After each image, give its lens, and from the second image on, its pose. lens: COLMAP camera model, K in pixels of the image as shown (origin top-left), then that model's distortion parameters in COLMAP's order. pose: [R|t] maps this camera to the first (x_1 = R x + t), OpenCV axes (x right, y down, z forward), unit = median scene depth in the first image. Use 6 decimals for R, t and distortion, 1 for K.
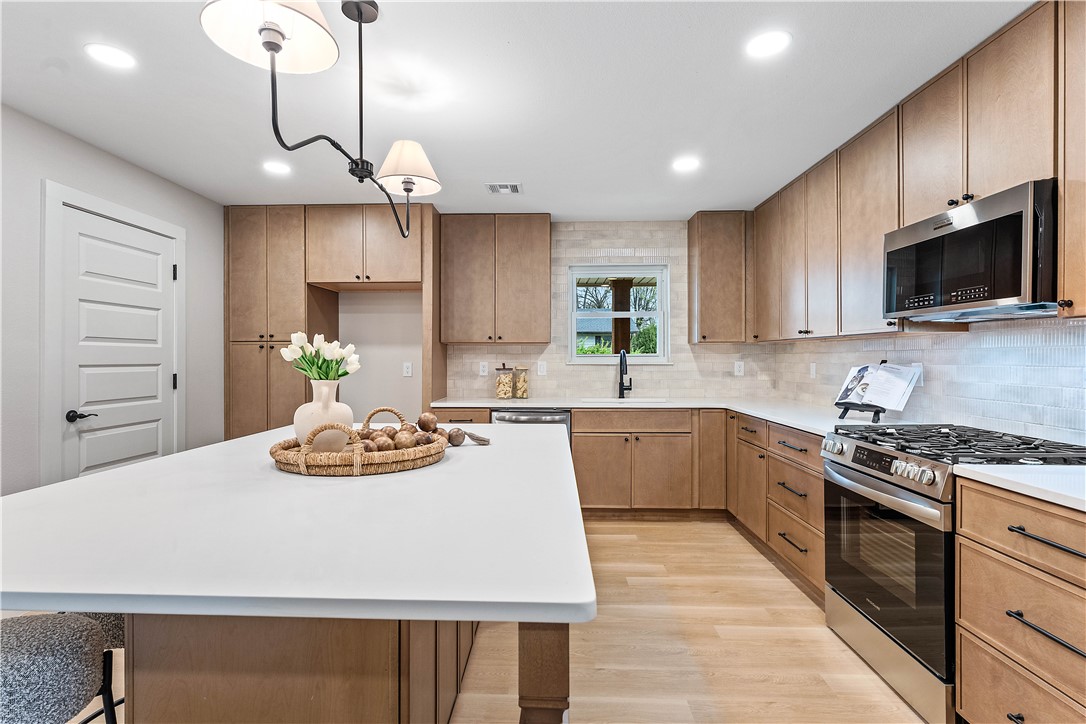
lens RADIAL K [[534.4, 0, 529.0], [0, 534.4, 358.5], [0, 0, 1]] dist [-0.000290, -0.001291]
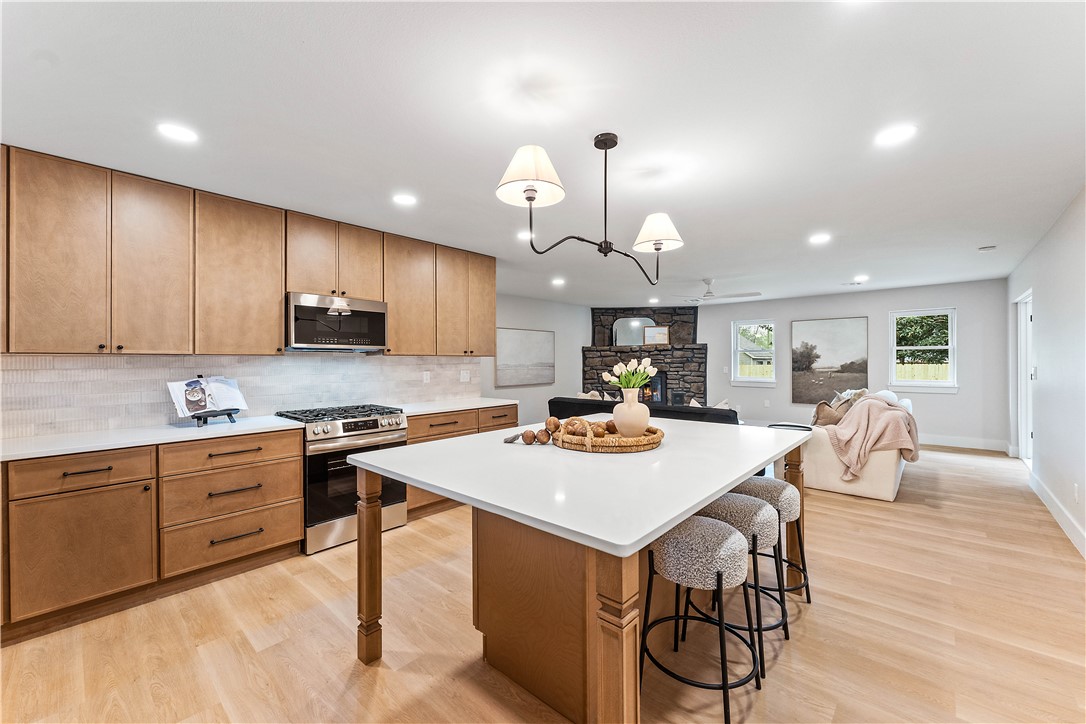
lens RADIAL K [[435.0, 0, 531.7], [0, 435.0, 358.0], [0, 0, 1]] dist [0.000375, 0.000107]
pose [[-0.761061, 0.010213, 0.648600, -0.469219], [0.008487, 0.999947, -0.005787, -0.019863], [-0.648625, 0.001100, -0.761107, 1.031735]]
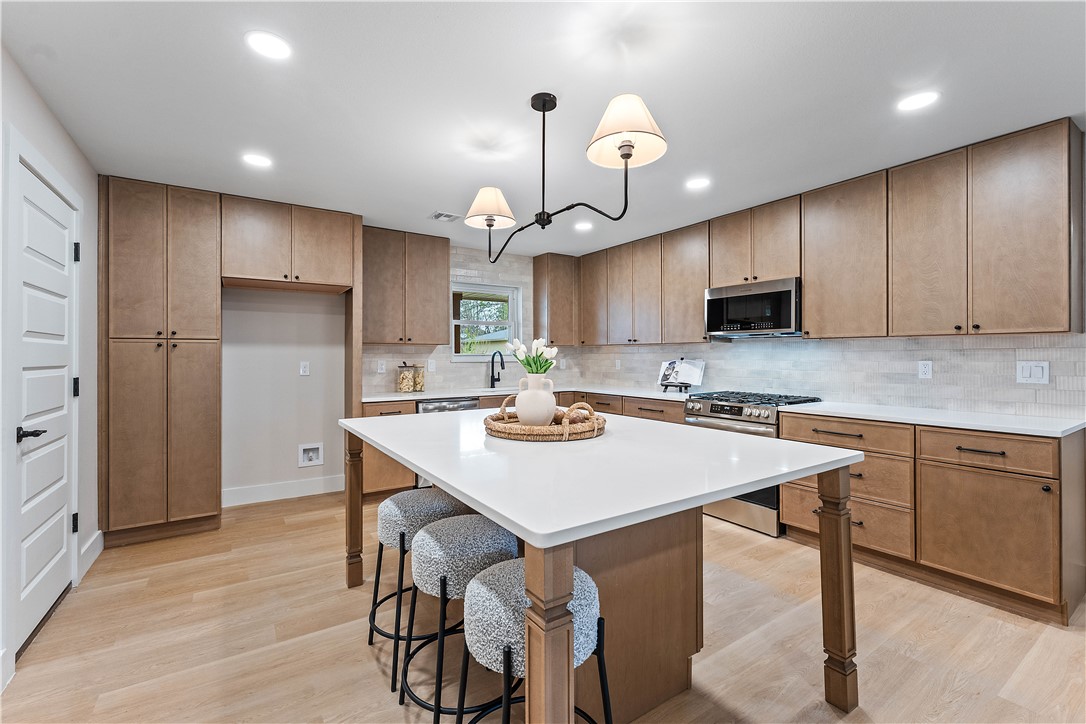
lens RADIAL K [[466.2, 0, 541.7], [0, 466.2, 354.6], [0, 0, 1]] dist [-0.003342, -0.001289]
pose [[0.811493, 0.000595, 0.584362, -0.501622], [0.002460, 0.999987, -0.004434, -0.001300], [-0.584357, 0.005035, 0.811481, 0.018596]]
